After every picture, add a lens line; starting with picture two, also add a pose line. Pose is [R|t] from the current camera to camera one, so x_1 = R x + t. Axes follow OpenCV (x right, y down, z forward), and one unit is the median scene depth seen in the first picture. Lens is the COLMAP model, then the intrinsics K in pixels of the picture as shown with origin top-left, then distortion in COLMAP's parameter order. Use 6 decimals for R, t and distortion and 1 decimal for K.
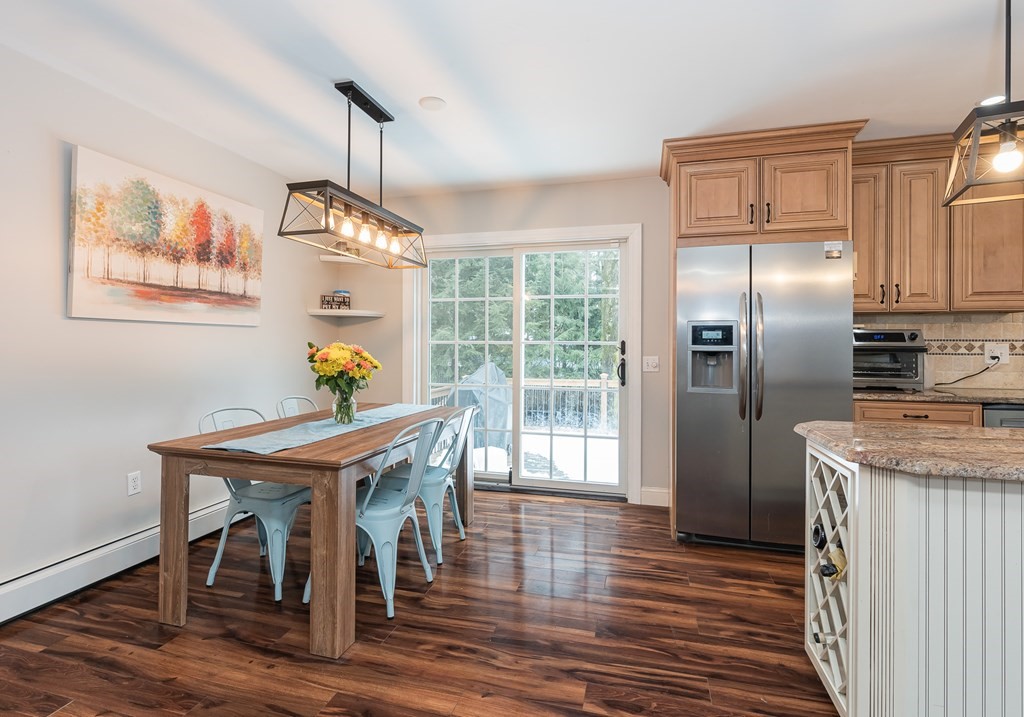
lens RADIAL K [[503.2, 0, 500.6], [0, 503.2, 338.2], [0, 0, 1]] dist [-0.014033, 0.001519]
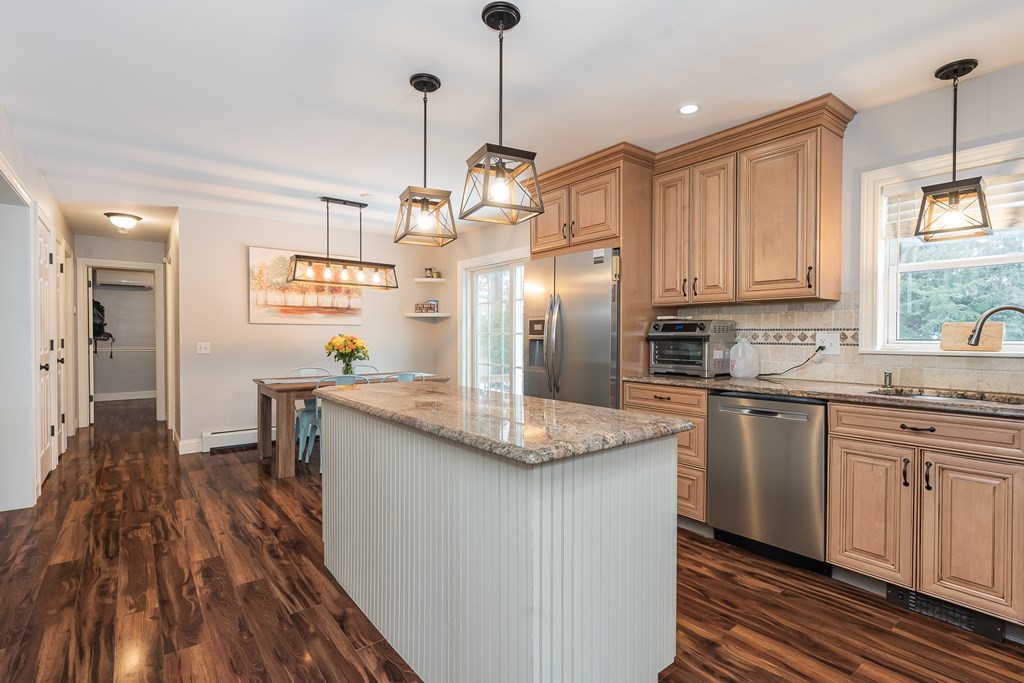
lens RADIAL K [[484.8, 0, 521.1], [0, 484.8, 334.7], [0, 0, 1]] dist [-0.054791, -0.005540]
pose [[0.823818, -0.002748, -0.566848, 1.090206], [0.006025, 0.999974, 0.003908, 0.007852], [0.566823, -0.006635, 0.823813, -0.065169]]
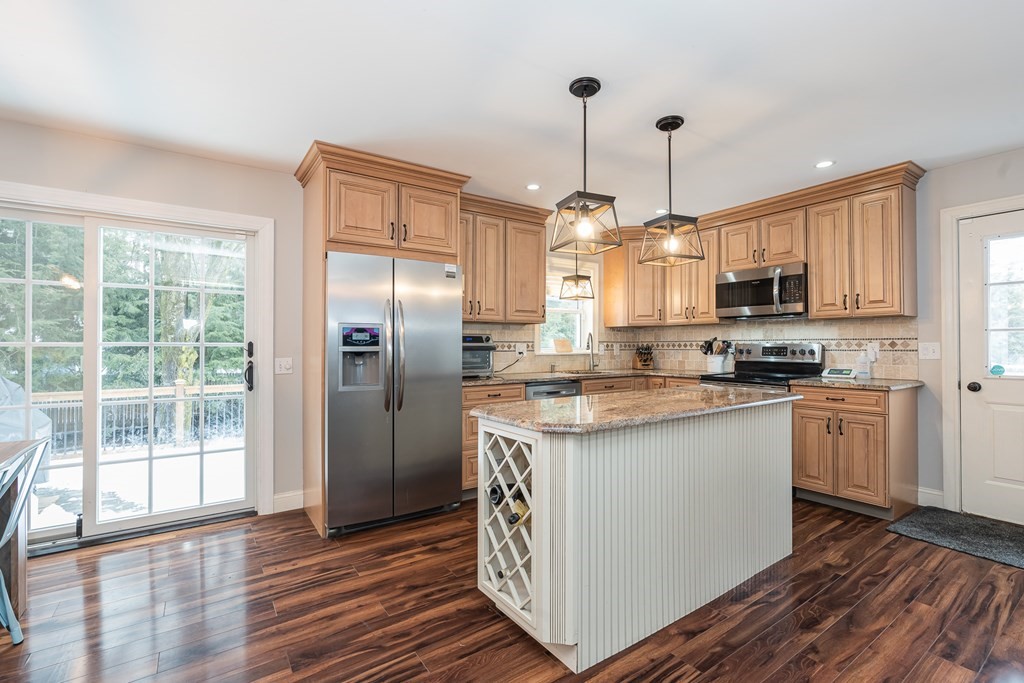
lens RADIAL K [[456.9, 0, 513.2], [0, 456.9, 342.5], [0, 0, 1]] dist [-0.009160, 0.002165]
pose [[0.632095, -0.000728, 0.774890, -0.129924], [-0.003905, 0.999984, 0.004125, 0.000941], [-0.774881, -0.005633, 0.632082, 0.125256]]
